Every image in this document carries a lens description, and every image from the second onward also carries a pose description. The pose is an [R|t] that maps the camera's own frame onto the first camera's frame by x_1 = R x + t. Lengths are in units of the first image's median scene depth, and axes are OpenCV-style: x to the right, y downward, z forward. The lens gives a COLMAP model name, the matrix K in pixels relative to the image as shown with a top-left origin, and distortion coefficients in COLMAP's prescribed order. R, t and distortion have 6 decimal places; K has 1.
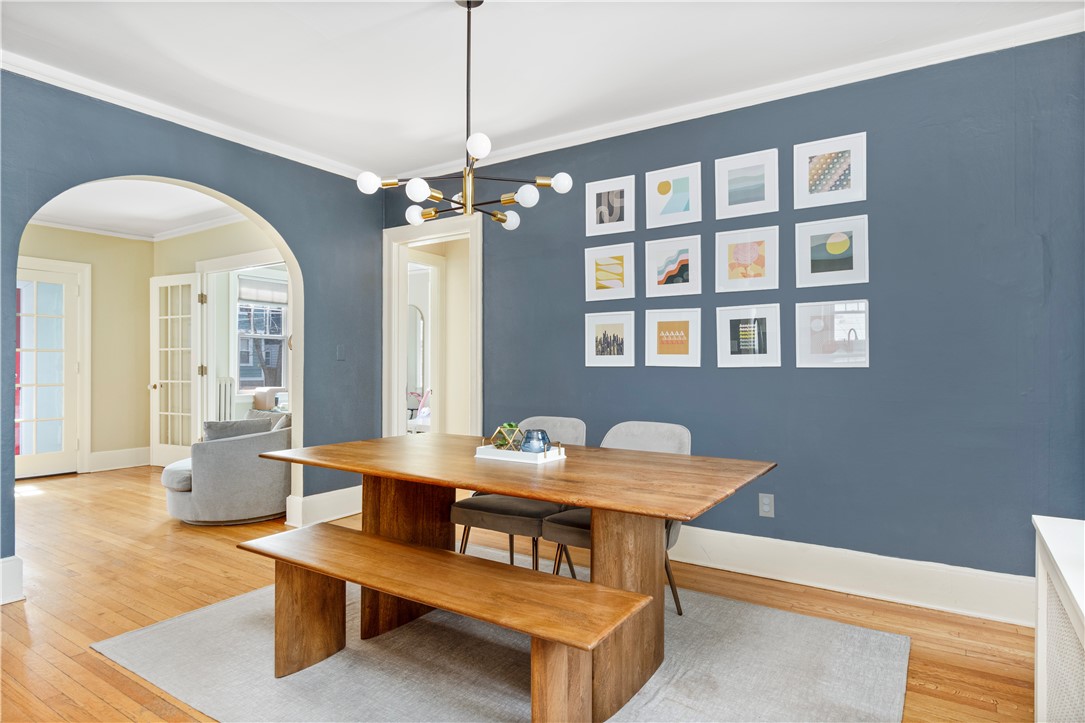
lens RADIAL K [[629.9, 0, 542.5], [0, 629.9, 362.9], [0, 0, 1]] dist [0.004214, -0.004347]
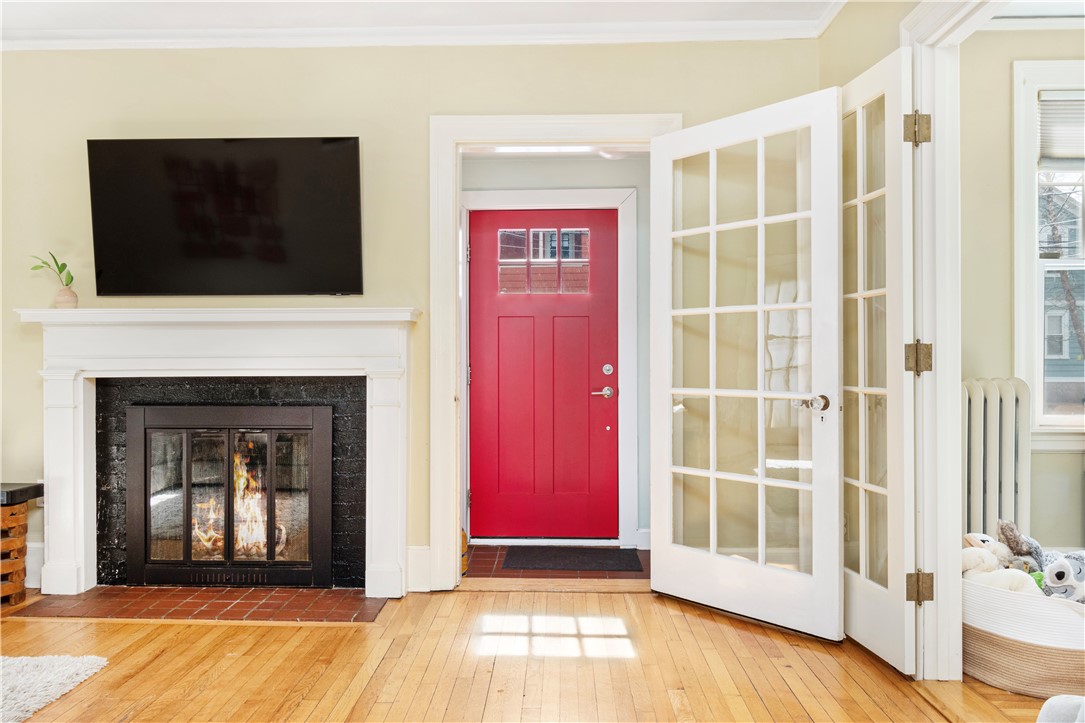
lens RADIAL K [[814.9, 0, 548.0], [0, 814.9, 361.9], [0, 0, 1]] dist [-0.007635, 0.003639]
pose [[0.541550, -0.001023, -0.840668, -0.523288], [0.006998, 0.999970, 0.003291, 0.020573], [0.840639, -0.007665, 0.541541, 1.094821]]
